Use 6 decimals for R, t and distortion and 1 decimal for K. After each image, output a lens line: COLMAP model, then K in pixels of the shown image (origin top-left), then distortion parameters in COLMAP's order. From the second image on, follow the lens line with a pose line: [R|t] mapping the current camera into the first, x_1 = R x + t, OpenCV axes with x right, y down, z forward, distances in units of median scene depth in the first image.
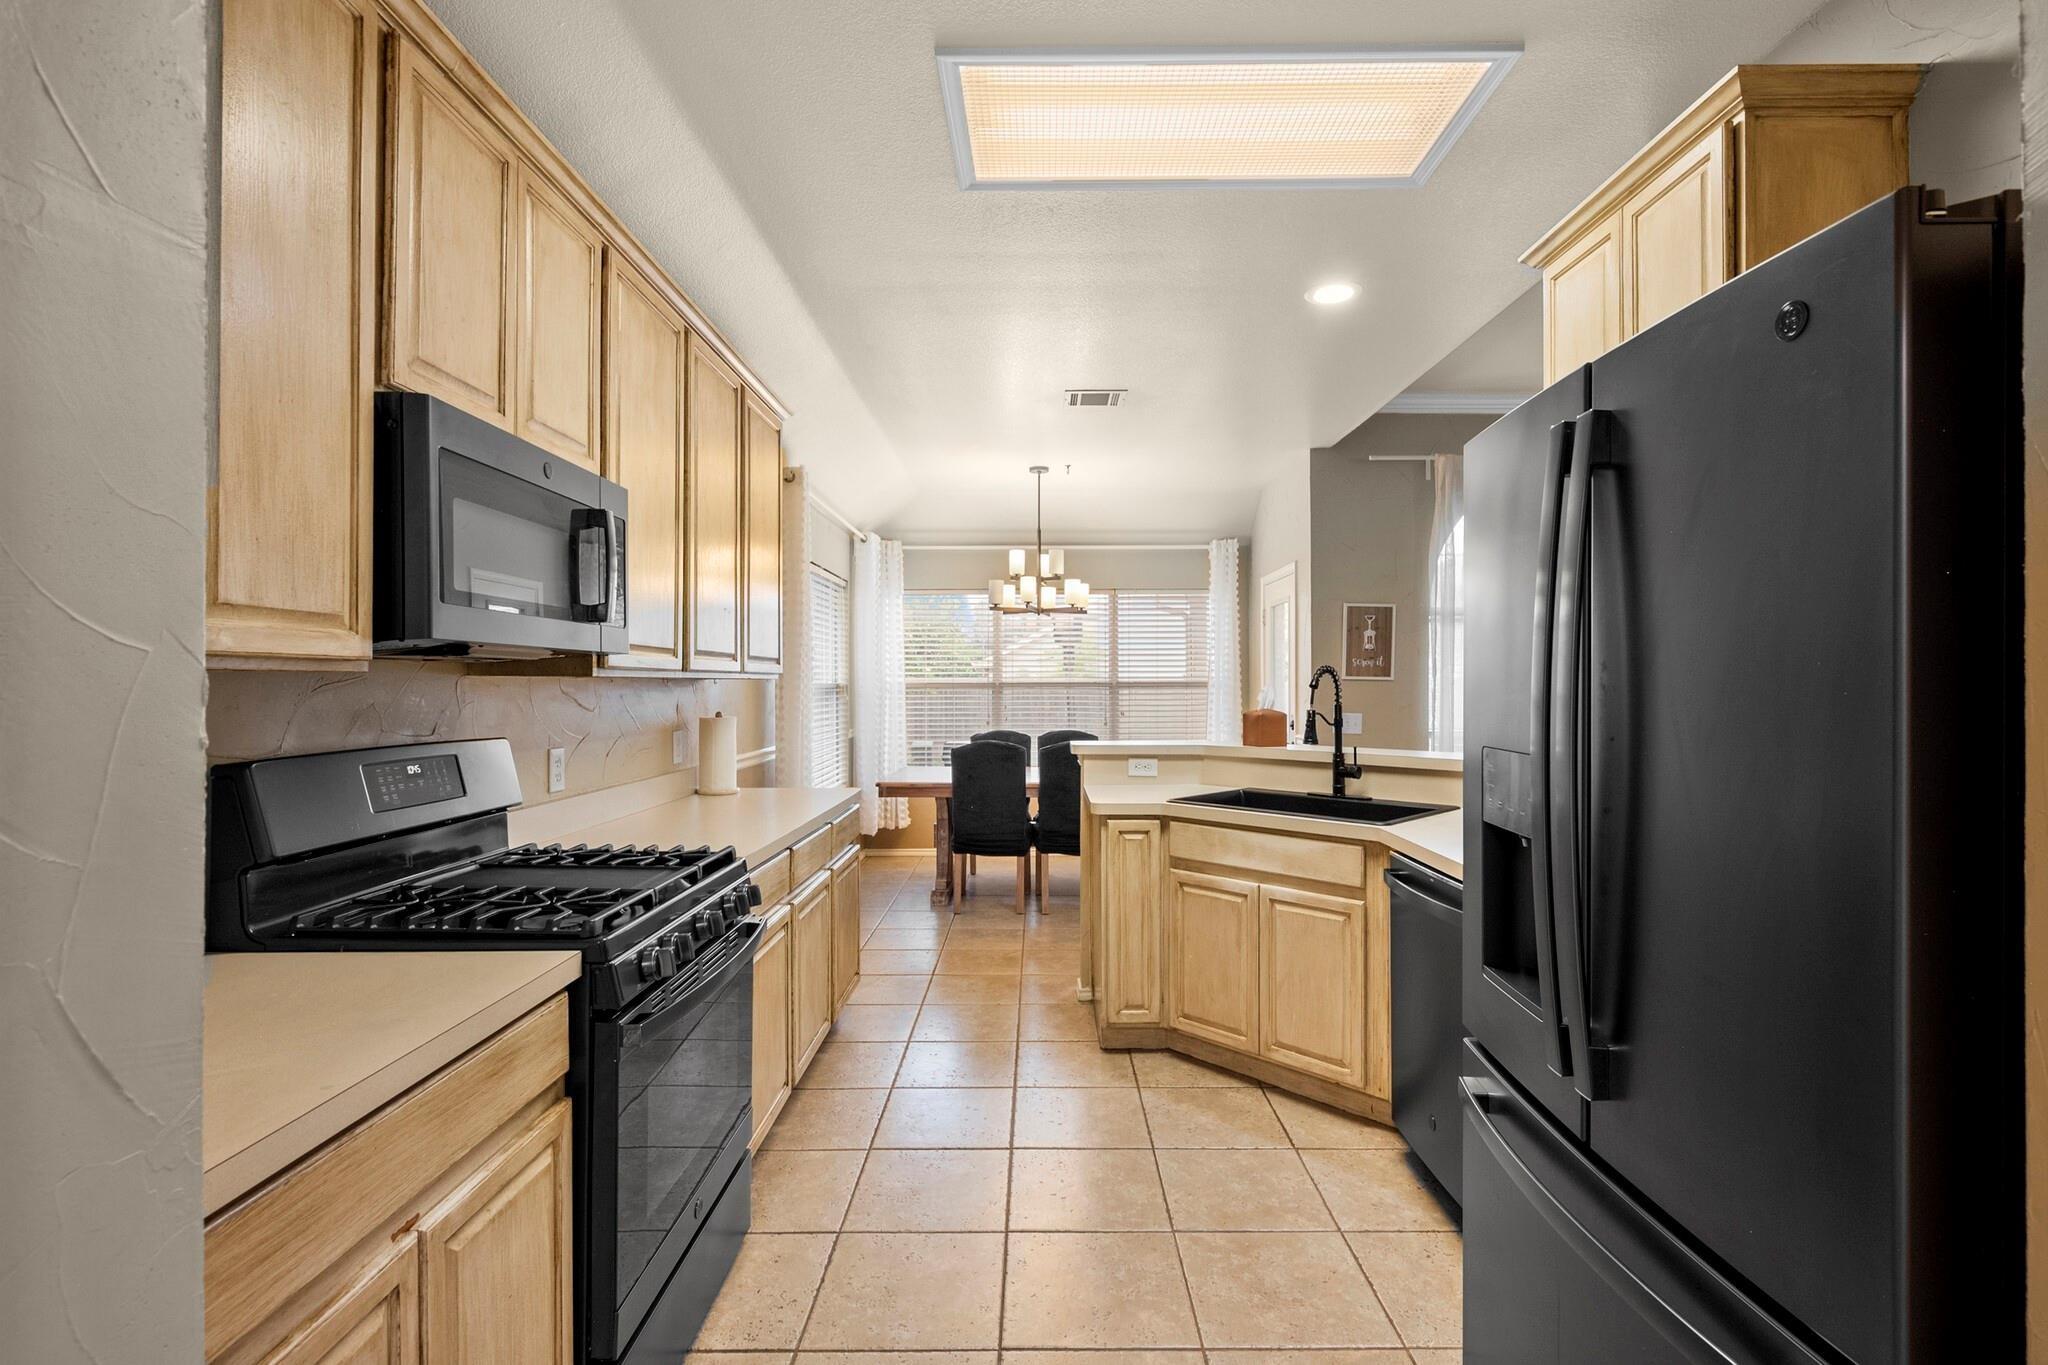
lens RADIAL K [[905.0, 0, 1024.0], [0, 905.0, 682.5], [0, 0, 1]] dist [-0.000228, -0.000011]
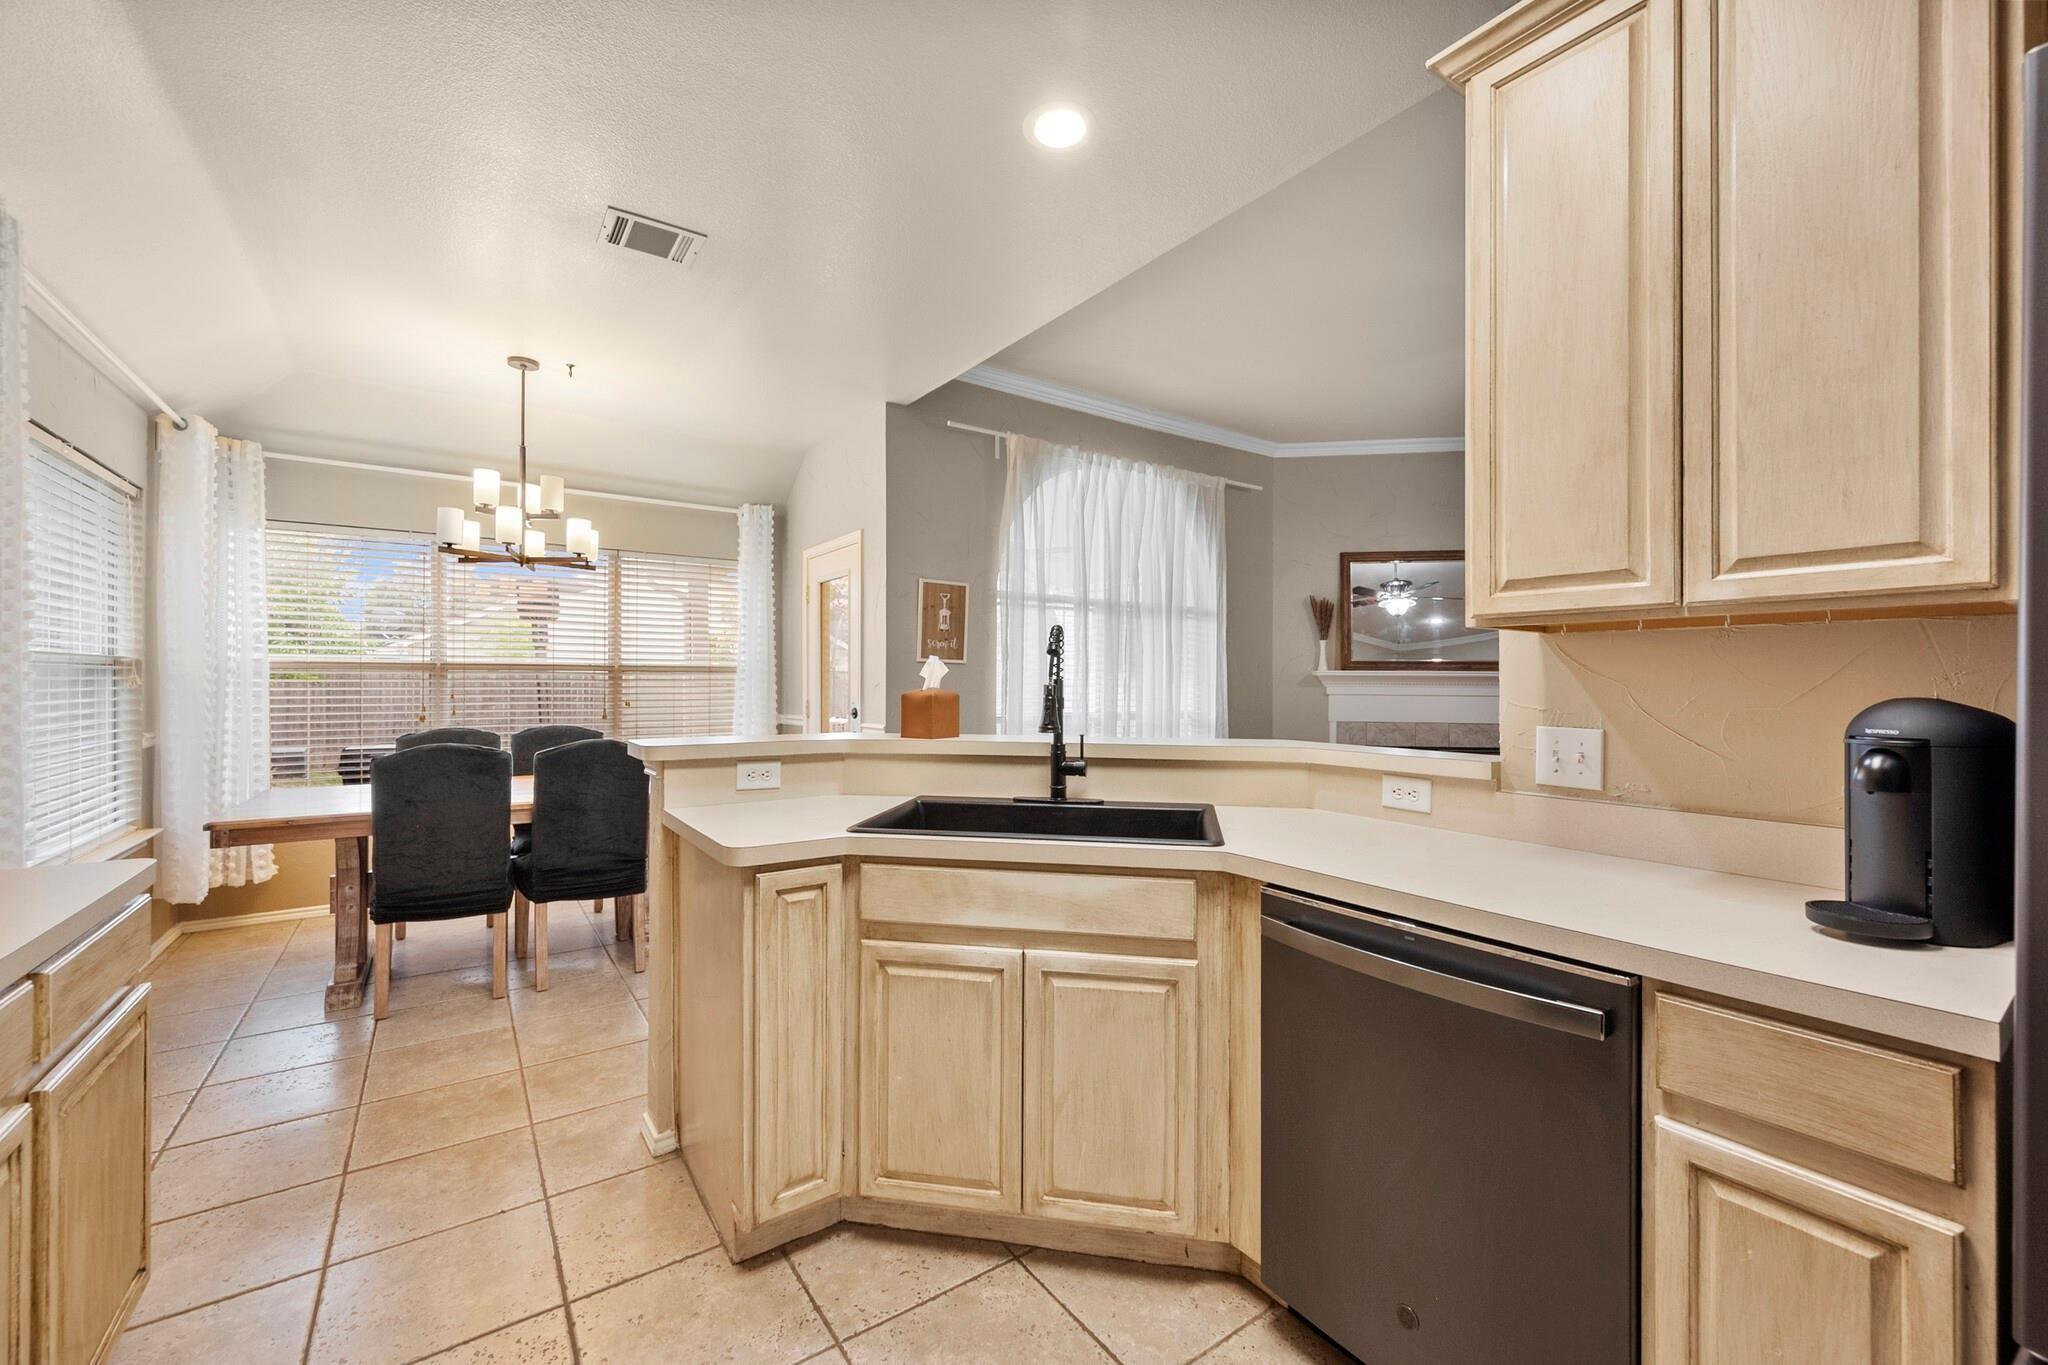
lens RADIAL K [[812.3, 0, 1017.7], [0, 812.3, 682.6], [0, 0, 1]] dist [-0.004046, -0.000235]
pose [[0.811621, 0.005643, 0.584157, -0.053834], [-0.007865, 0.999968, 0.001268, 0.019340], [-0.584131, -0.005623, 0.811640, 0.340377]]
